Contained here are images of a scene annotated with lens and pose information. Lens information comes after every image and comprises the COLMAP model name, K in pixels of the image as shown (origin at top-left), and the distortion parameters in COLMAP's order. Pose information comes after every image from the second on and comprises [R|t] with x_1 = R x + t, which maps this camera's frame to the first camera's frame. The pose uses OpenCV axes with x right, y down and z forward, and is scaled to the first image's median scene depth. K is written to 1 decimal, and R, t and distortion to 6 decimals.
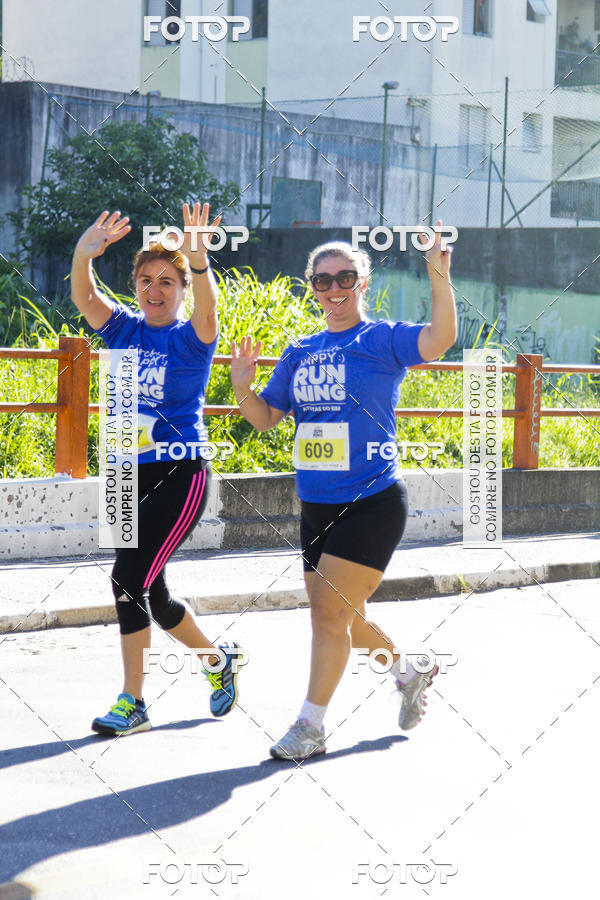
lens RADIAL K [[6107.9, 0, 304.3], [0, 6107.9, 434.5], [0, 0, 1]] dist [3.038720, -4.456732]
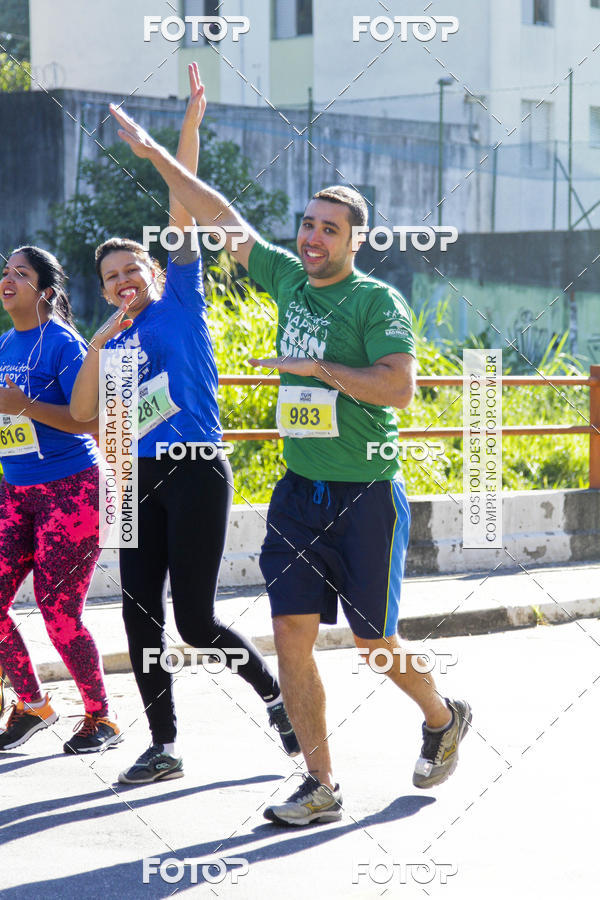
lens RADIAL K [[5729.4, 0, 313.3], [0, 5729.4, 415.5], [0, 0, 1]] dist [2.519967, -0.241017]
pose [[0.999547, -0.027588, -0.012008, 0.003026], [0.027545, 0.999614, -0.003692, -0.003359], [0.012105, 0.003359, 0.999921, 0.124522]]
